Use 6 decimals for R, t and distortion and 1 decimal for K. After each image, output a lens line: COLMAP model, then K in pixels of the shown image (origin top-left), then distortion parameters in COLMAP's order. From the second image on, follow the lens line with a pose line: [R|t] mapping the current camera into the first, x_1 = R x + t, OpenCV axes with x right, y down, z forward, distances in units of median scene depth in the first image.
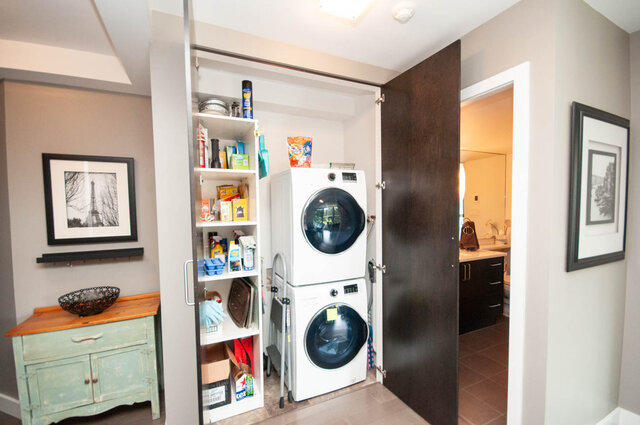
lens RADIAL K [[279.6, 0, 320.4], [0, 279.6, 221.8], [0, 0, 1]] dist [0.016945, -0.014770]
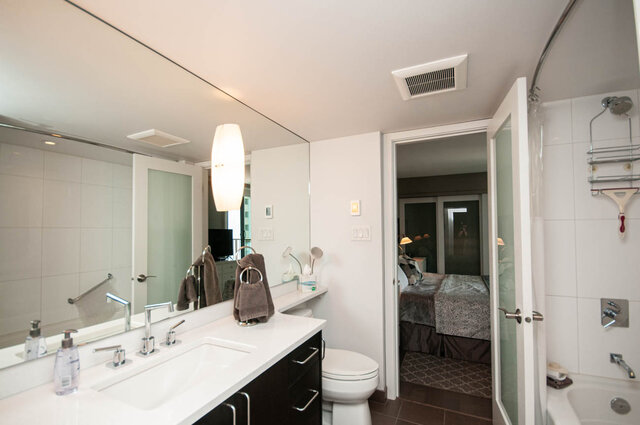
lens RADIAL K [[279.6, 0, 320.4], [0, 279.6, 221.8], [0, 0, 1]] dist [0.016945, -0.014770]
pose [[0.781672, 0.016662, 0.623467, 0.588824], [0.032390, 0.997210, -0.067260, -0.041309], [-0.622848, 0.072769, 0.778951, 1.018740]]
